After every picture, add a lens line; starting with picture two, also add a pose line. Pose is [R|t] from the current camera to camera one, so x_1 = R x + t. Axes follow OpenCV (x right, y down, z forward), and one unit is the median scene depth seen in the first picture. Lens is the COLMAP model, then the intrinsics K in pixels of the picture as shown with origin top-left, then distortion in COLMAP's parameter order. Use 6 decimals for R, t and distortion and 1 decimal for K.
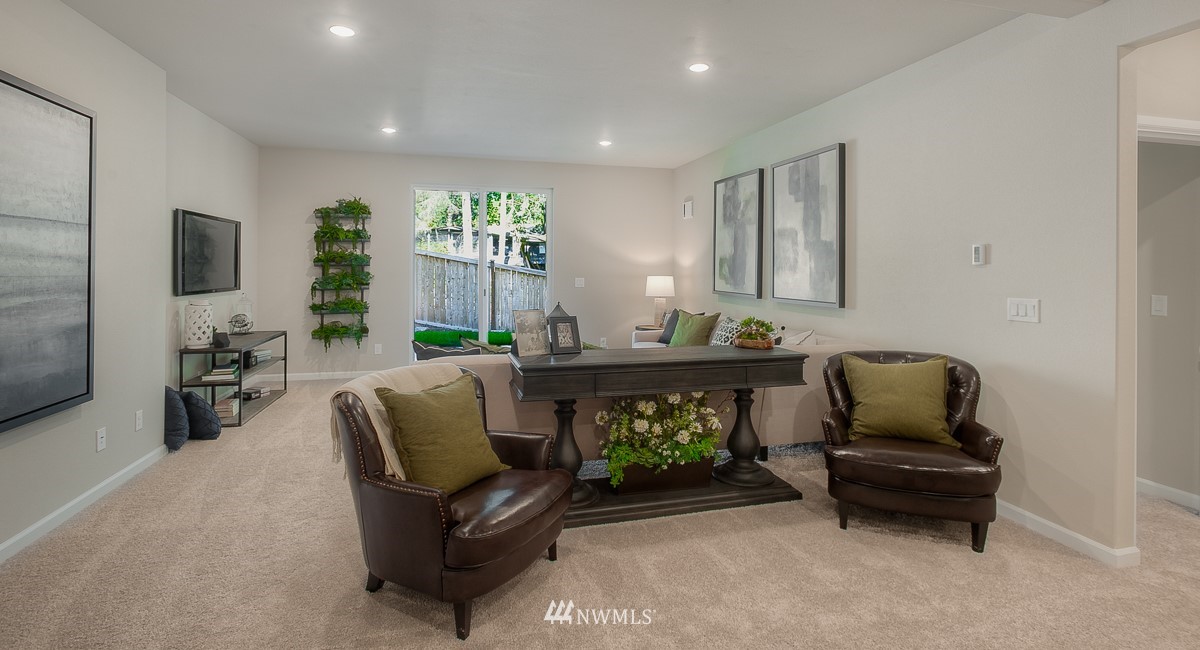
lens RADIAL K [[565.7, 0, 610.7], [0, 565.7, 268.6], [0, 0, 1]] dist [-0.001974, -0.000125]
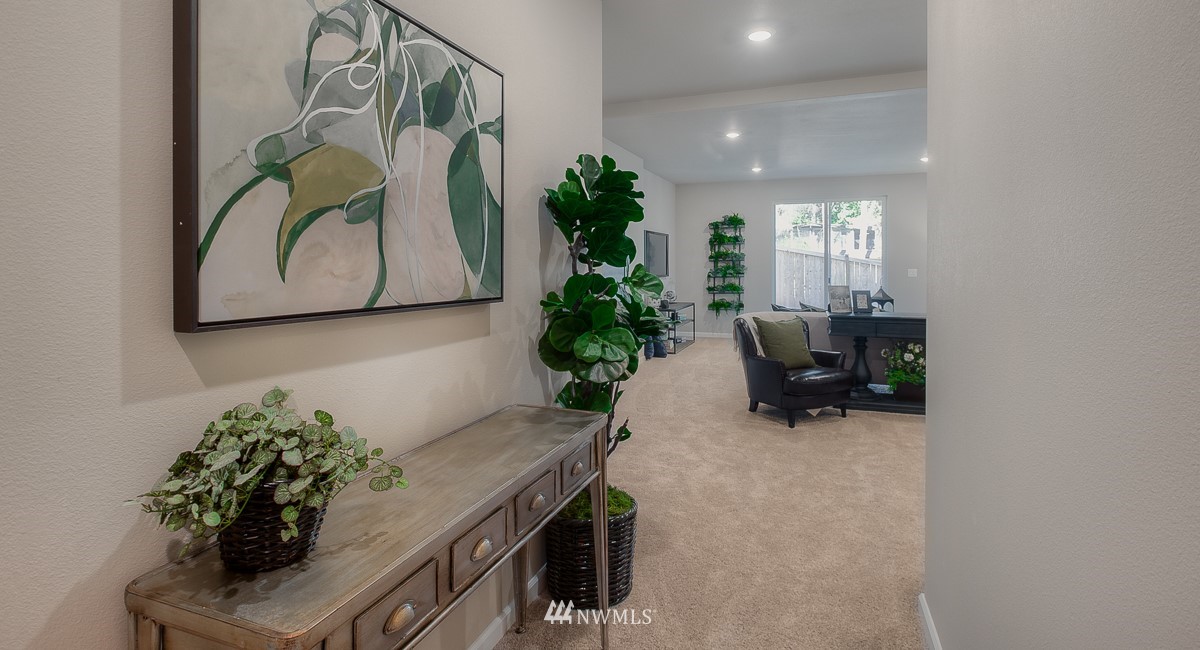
lens RADIAL K [[565.7, 0, 610.7], [0, 565.7, 268.6], [0, 0, 1]] dist [-0.001974, -0.000125]
pose [[0.810835, -0.002486, -0.585270, 0.142125], [0.008073, 0.999943, 0.006937, 0.002722], [0.585220, -0.010349, 0.810809, -0.370979]]
